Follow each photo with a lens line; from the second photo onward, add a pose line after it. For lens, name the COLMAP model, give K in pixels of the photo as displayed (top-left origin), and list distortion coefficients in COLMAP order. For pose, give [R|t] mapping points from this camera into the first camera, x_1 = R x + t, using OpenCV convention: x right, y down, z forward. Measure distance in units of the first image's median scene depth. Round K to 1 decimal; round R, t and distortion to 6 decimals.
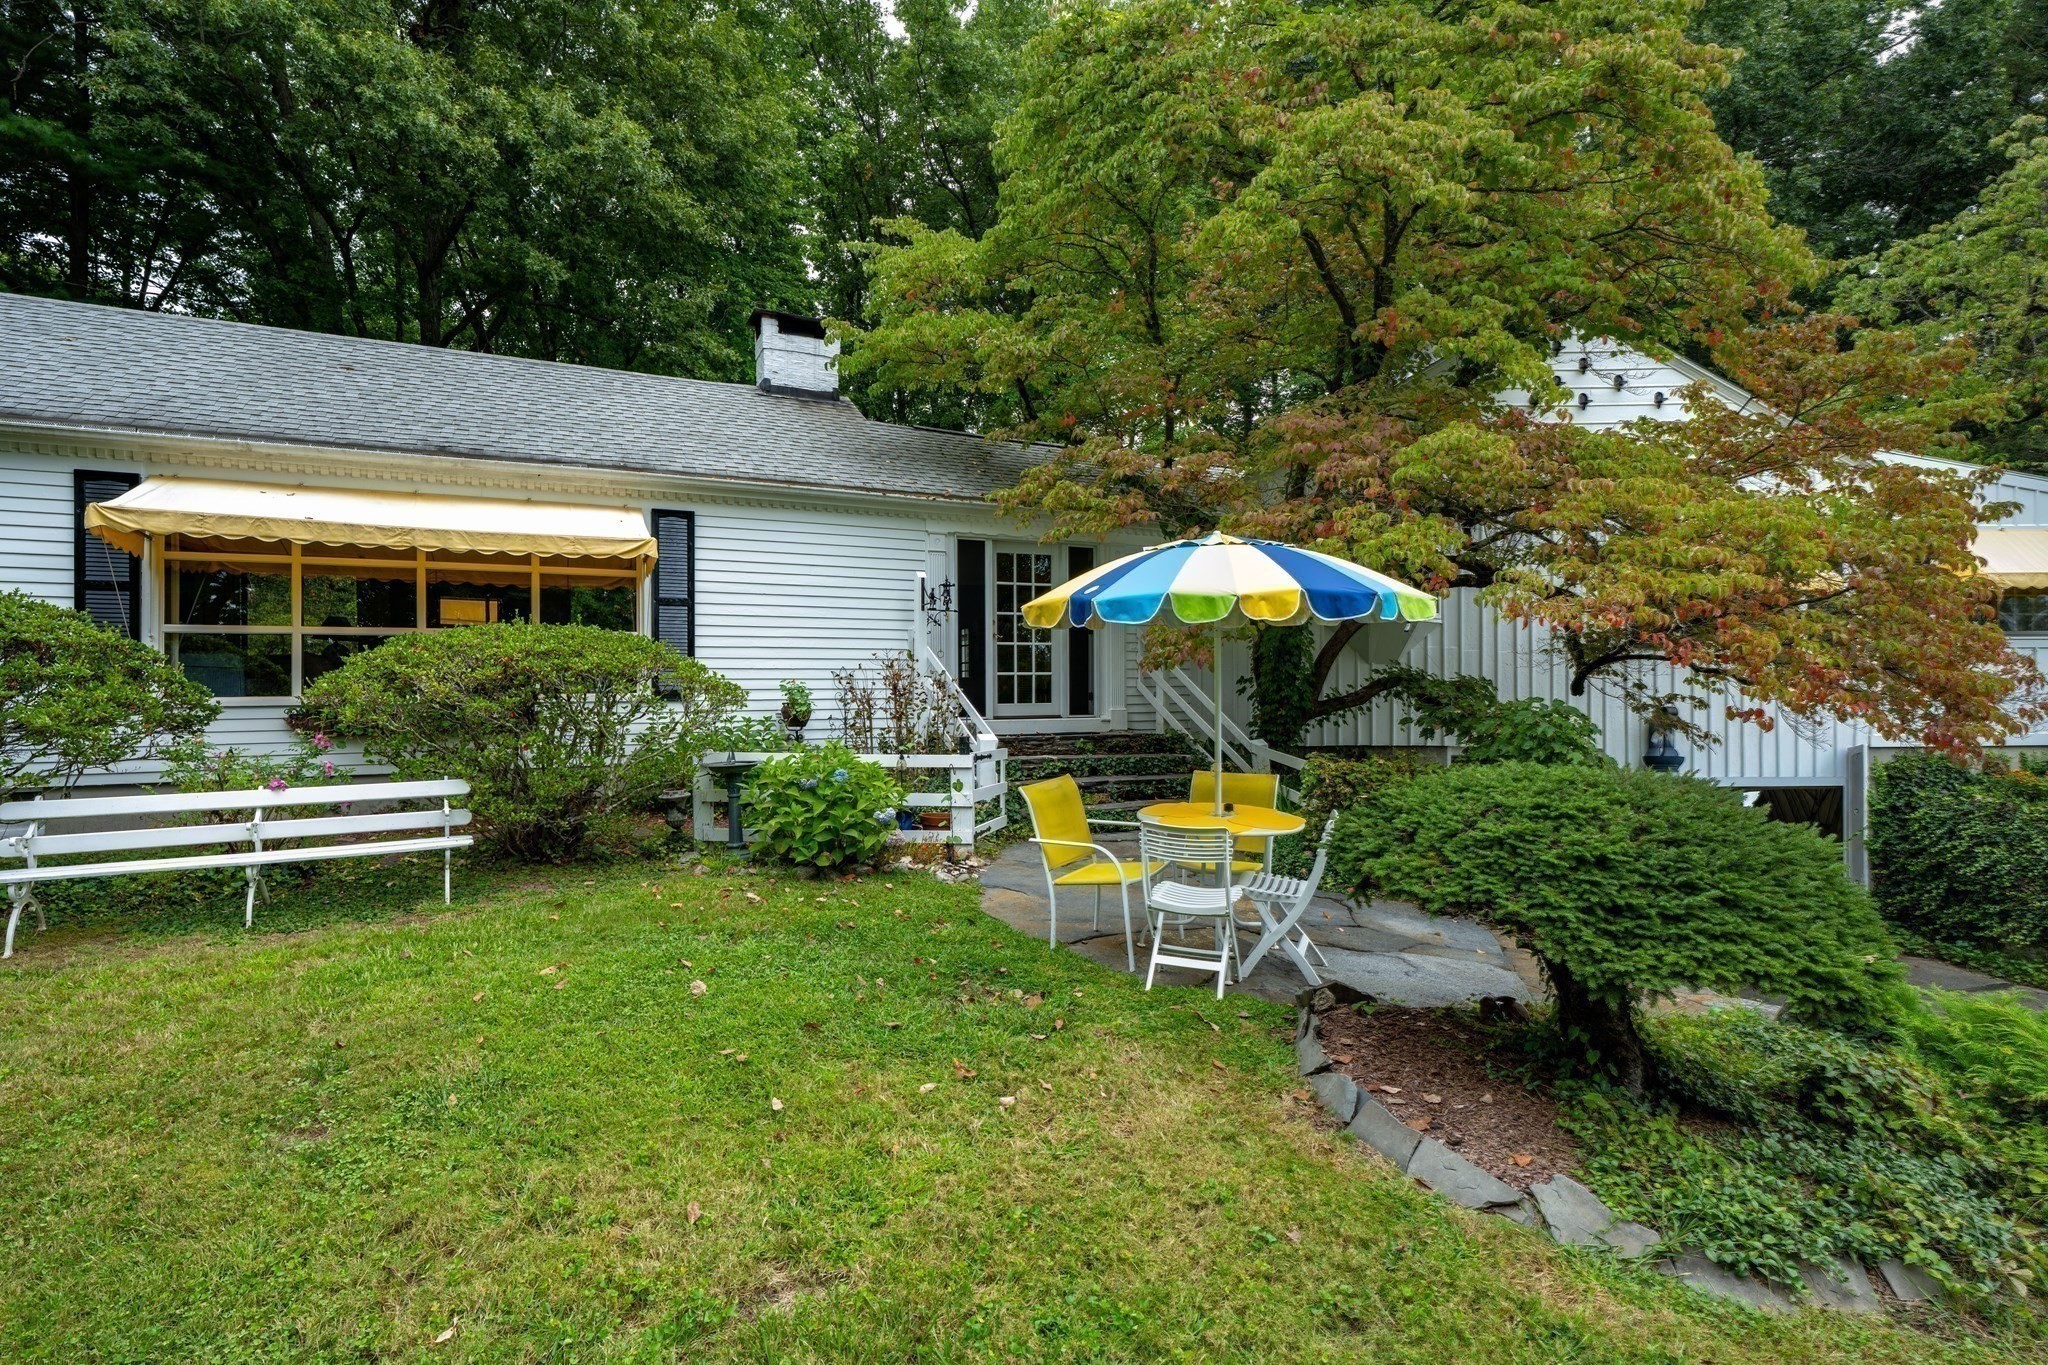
lens RADIAL K [[1026.2, 0, 1024.6], [0, 1026.2, 660.5], [0, 0, 1]] dist [0.001106, 0.000287]
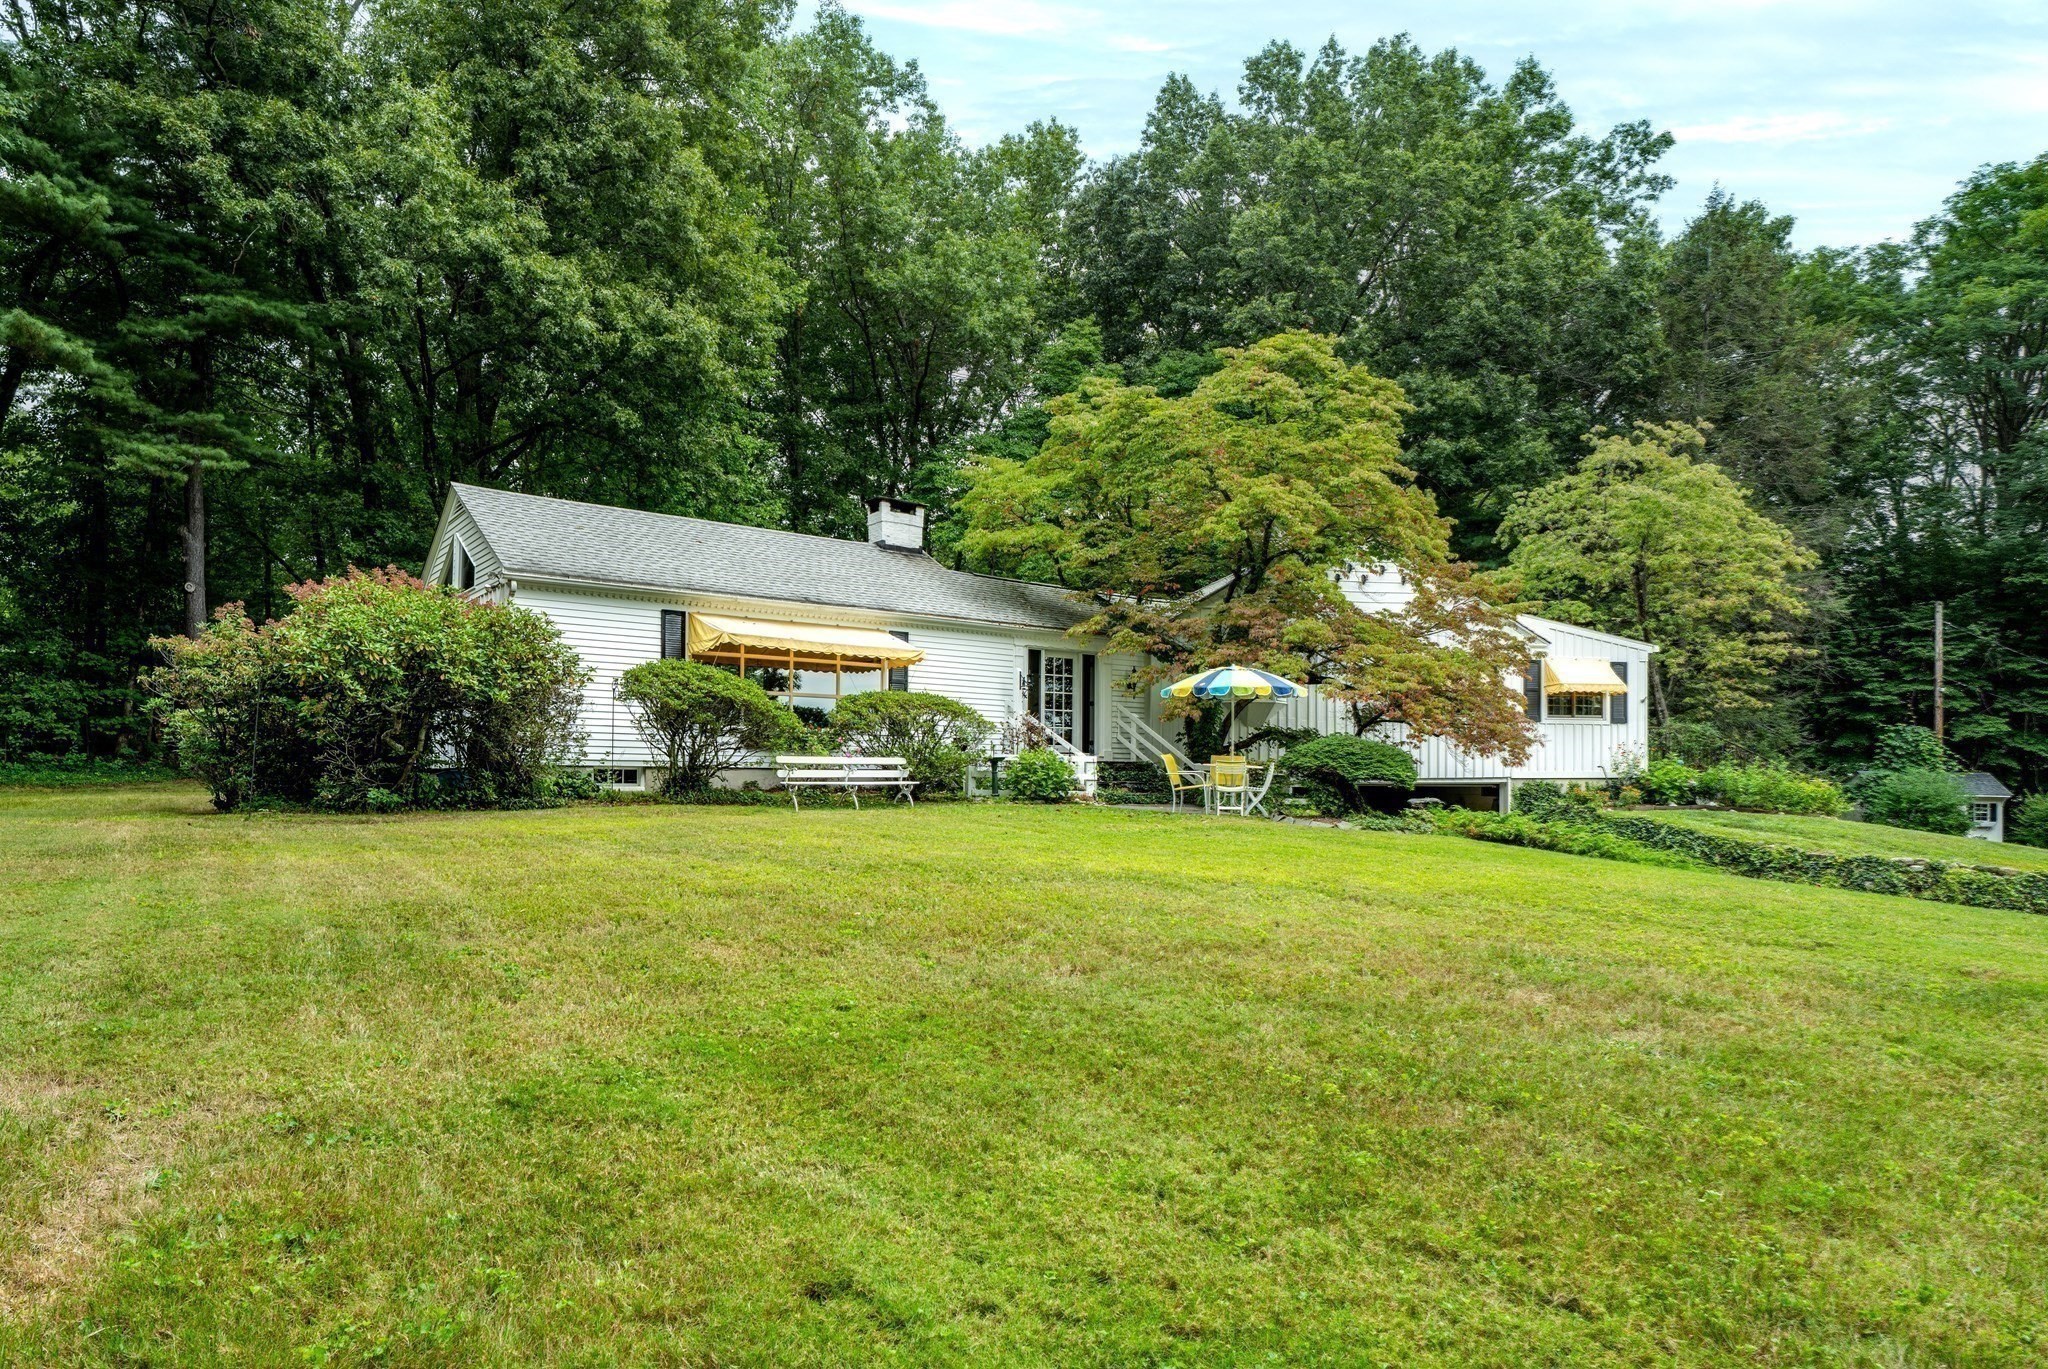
lens RADIAL K [[1066.1, 0, 1023.6], [0, 1066.1, 700.3], [0, 0, 1]] dist [-0.000051, -0.000023]
pose [[0.984749, 0.022987, 0.172458, -0.454620], [-0.015602, 0.998907, -0.044052, 0.057742], [-0.173282, 0.040689, 0.984031, -0.917120]]
